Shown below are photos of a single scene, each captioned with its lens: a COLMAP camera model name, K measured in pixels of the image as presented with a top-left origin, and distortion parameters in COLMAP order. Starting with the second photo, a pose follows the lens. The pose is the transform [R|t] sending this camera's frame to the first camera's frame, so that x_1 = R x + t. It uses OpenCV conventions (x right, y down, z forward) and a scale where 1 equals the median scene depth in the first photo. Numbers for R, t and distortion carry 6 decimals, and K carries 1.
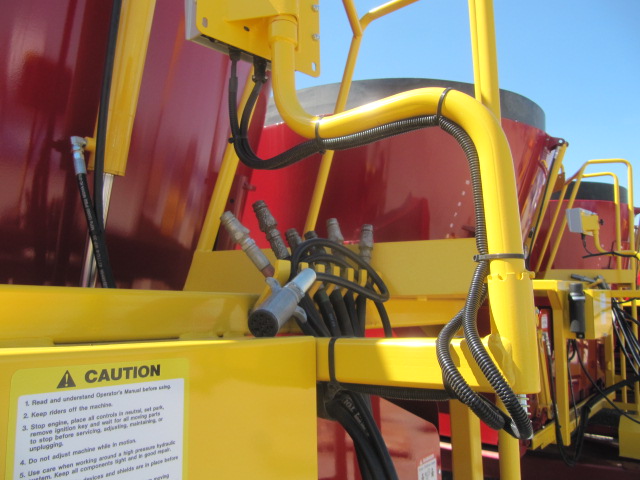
lens RADIAL K [[523.2, 0, 320.0], [0, 523.2, 240.0], [0, 0, 1]] dist [-0.042669, -0.000411]
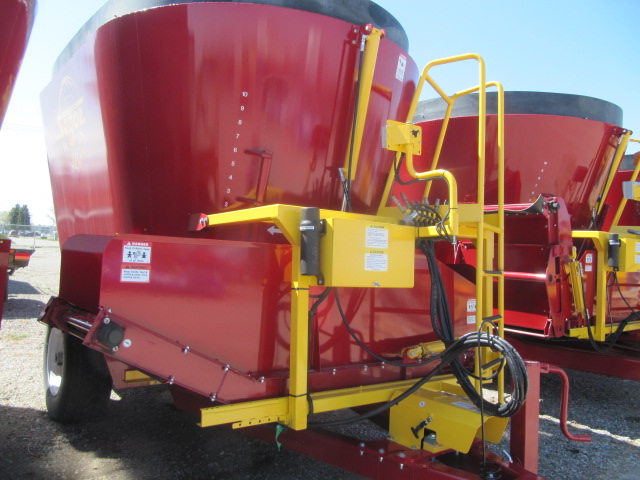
lens RADIAL K [[523.2, 0, 320.0], [0, 523.2, 240.0], [0, 0, 1]] dist [-0.042669, -0.000411]
pose [[0.964871, 0.030427, -0.260956, 0.244786], [-0.009700, 0.996719, 0.080351, -0.029855], [0.262545, -0.074997, 0.962001, -2.254590]]
